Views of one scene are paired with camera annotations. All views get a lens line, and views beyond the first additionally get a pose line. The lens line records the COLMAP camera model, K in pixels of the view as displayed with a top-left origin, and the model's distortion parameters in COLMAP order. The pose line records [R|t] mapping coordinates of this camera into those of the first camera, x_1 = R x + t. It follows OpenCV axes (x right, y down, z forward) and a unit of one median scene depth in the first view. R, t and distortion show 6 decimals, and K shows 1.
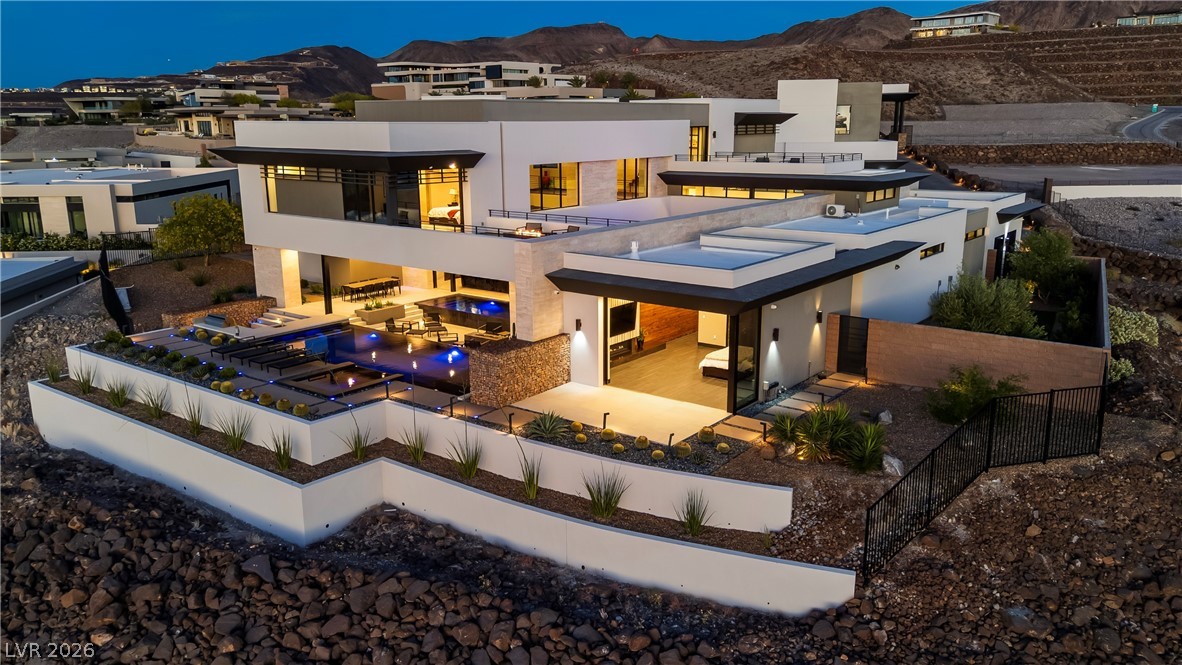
lens RADIAL K [[899.6, 0, 591.0], [0, 899.6, 332.5], [0, 0, 1]] dist [0.088260, -0.075838]
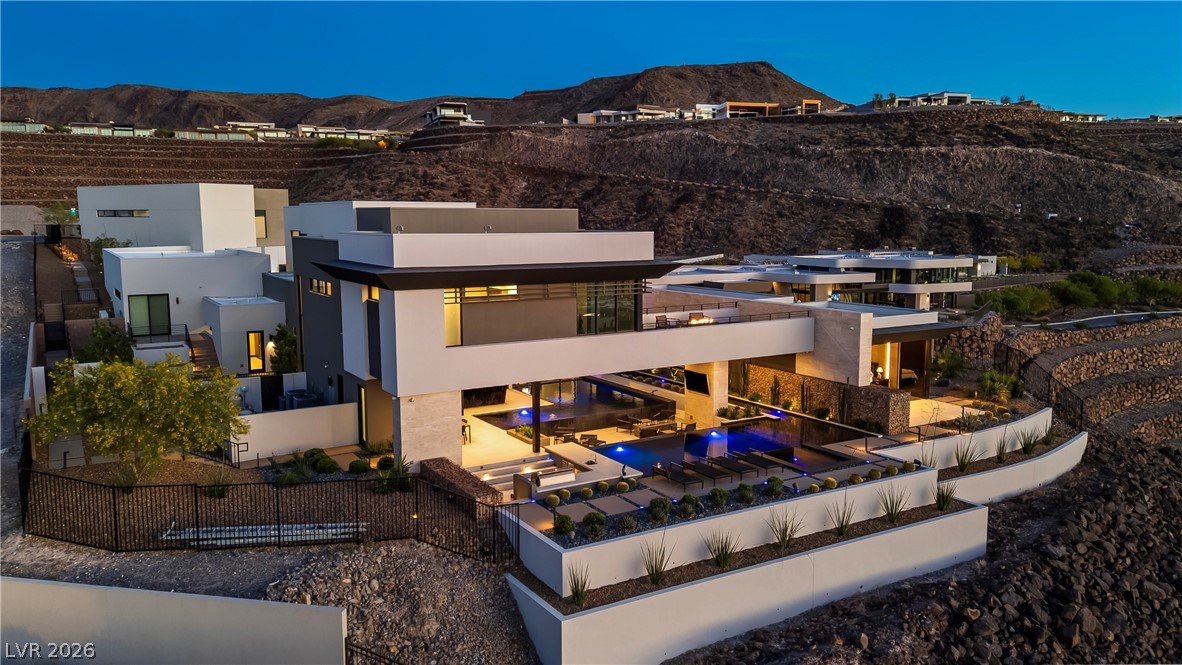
lens RADIAL K [[899.6, 0, 591.0], [0, 899.6, 332.5], [0, 0, 1]] dist [0.088260, -0.075838]
pose [[0.360713, -0.118487, 0.925120, -0.776945], [0.216923, 0.975355, 0.040341, -0.112662], [-0.907100, 0.186128, 0.377526, 0.446270]]
